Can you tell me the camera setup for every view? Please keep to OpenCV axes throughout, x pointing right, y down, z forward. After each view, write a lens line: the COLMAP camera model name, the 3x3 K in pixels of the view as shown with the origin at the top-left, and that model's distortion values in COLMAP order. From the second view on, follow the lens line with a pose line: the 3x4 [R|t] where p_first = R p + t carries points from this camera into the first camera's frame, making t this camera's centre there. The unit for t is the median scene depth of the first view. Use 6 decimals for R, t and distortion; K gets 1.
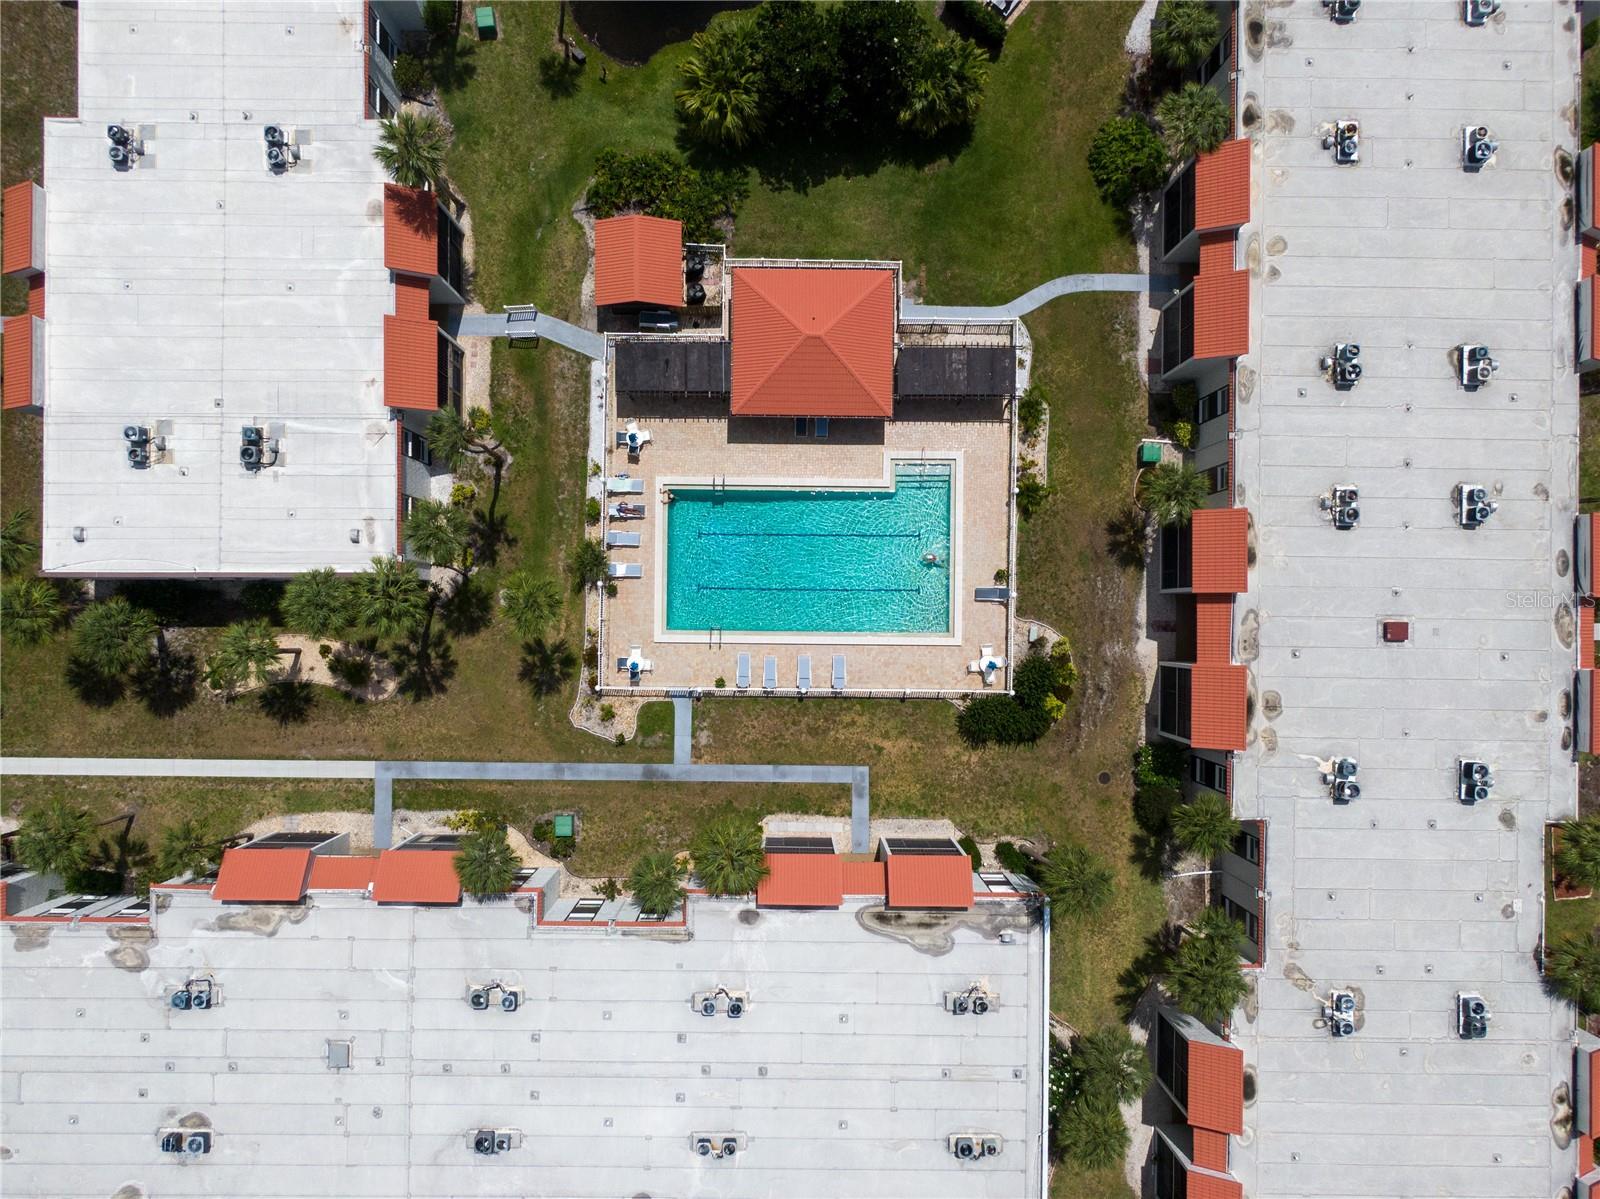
lens RADIAL K [[1241.7, 0, 800.0], [0, 1241.7, 599.5], [0, 0, 1]] dist [0.009370, 0.002611]
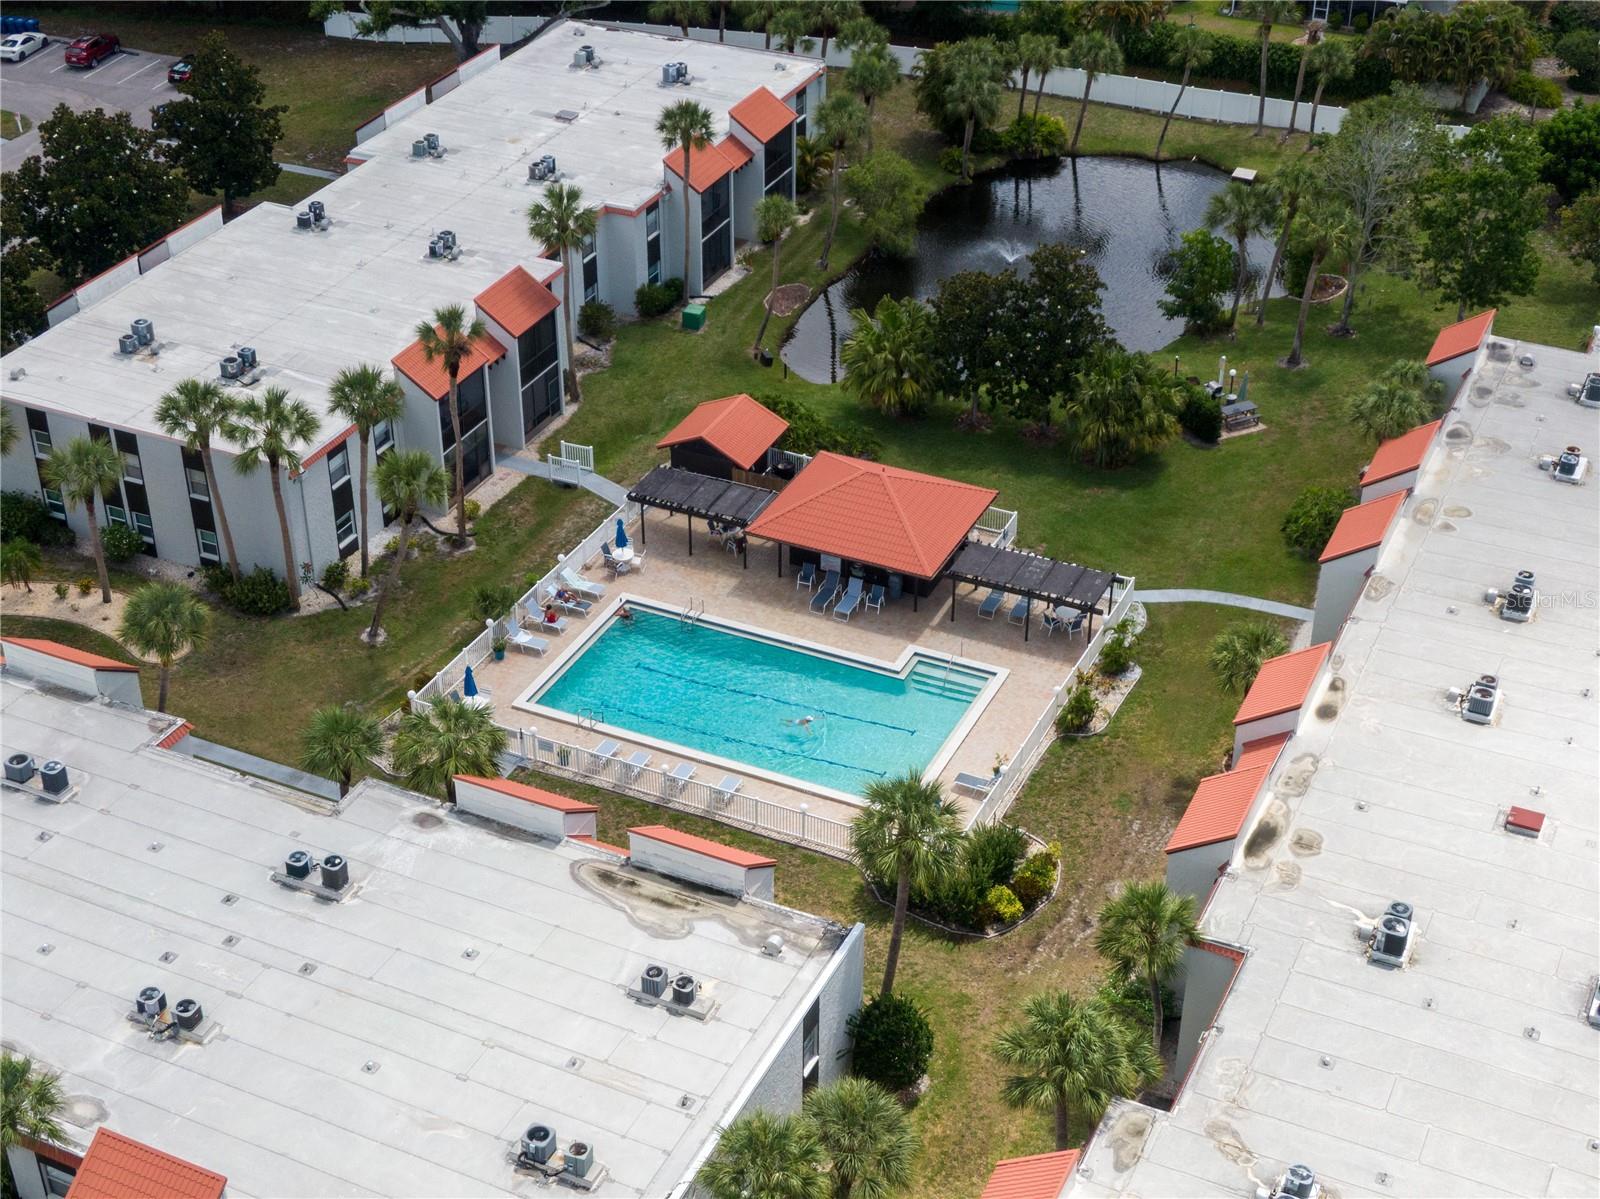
lens RADIAL K [[2241.9, 0, 800.0], [0, 2241.9, 599.5], [0, 0, 1]] dist [0.040989, -0.095189]
pose [[0.909816, 0.217951, -0.353175, 0.523985], [-0.414790, 0.505431, -0.756630, 1.001884], [0.013597, 0.834887, 0.550253, 0.260320]]
